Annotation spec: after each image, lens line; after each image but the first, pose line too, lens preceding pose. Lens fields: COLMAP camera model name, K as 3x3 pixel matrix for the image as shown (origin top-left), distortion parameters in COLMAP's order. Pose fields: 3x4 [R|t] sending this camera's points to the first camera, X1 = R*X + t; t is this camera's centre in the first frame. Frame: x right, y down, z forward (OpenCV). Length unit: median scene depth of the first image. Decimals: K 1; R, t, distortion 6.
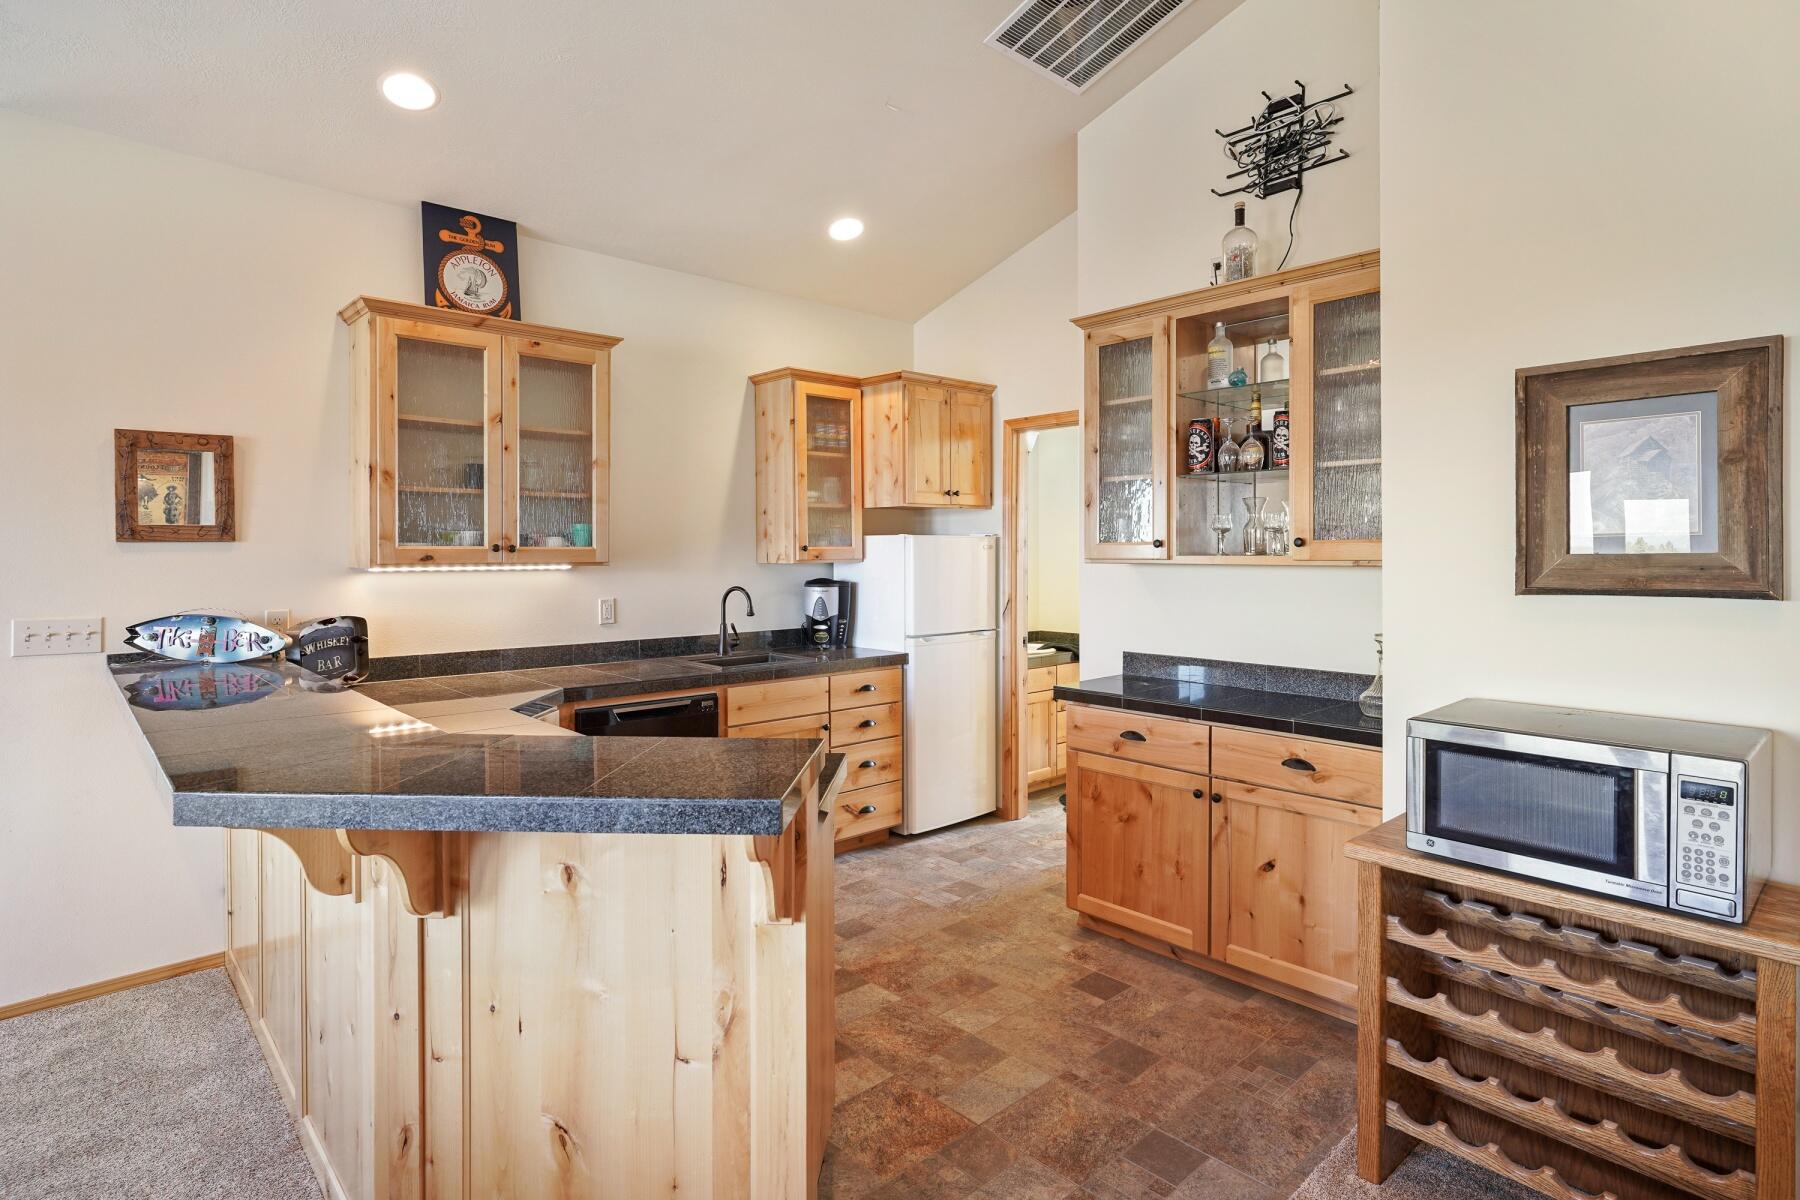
lens RADIAL K [[934.4, 0, 897.6], [0, 934.4, 556.9], [0, 0, 1]] dist [-0.003372, -0.000259]
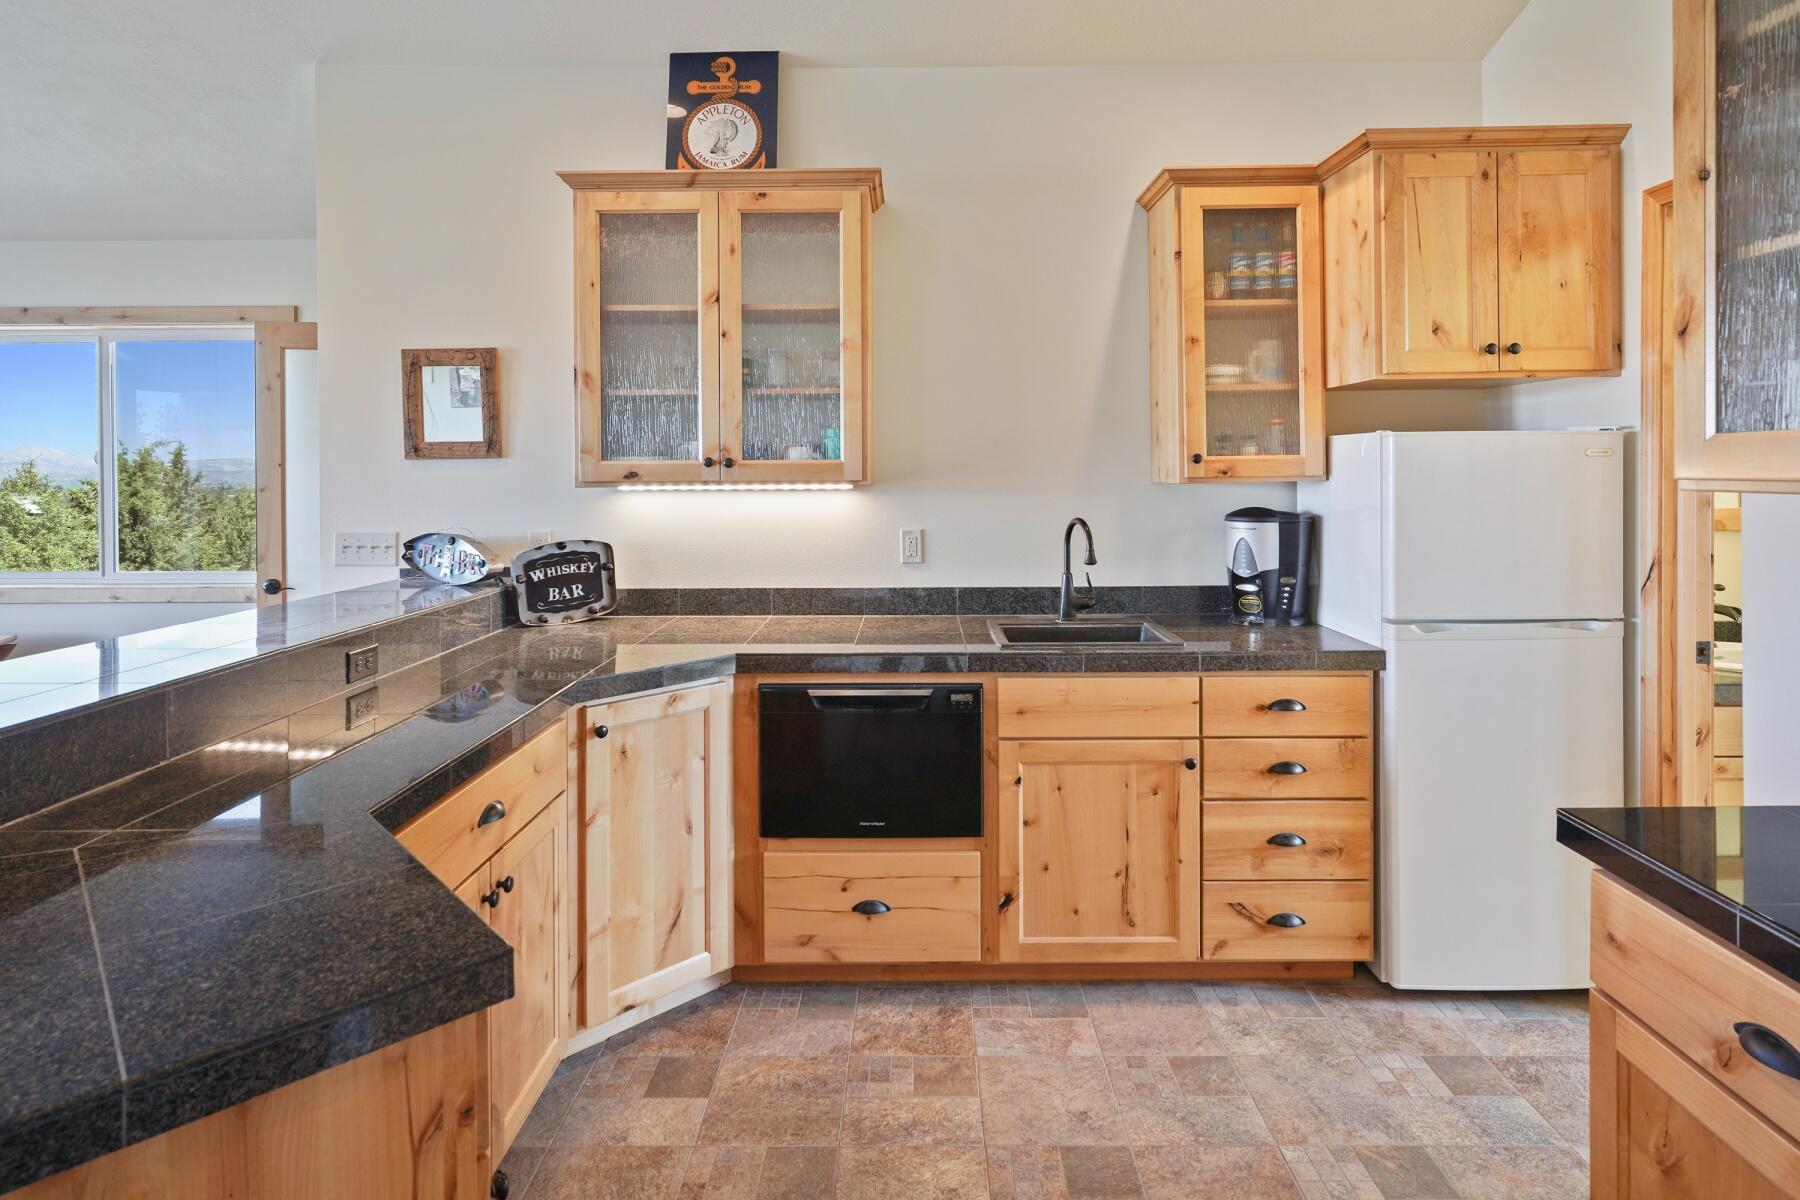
lens RADIAL K [[945.1, 0, 902.0], [0, 945.1, 473.8], [0, 0, 1]] dist [-0.002020, -0.000085]
pose [[0.728511, 0.000411, -0.685034, 0.188764], [0.001946, 0.999995, 0.002670, -0.001335], [0.685031, -0.003278, 0.728506, 0.423980]]
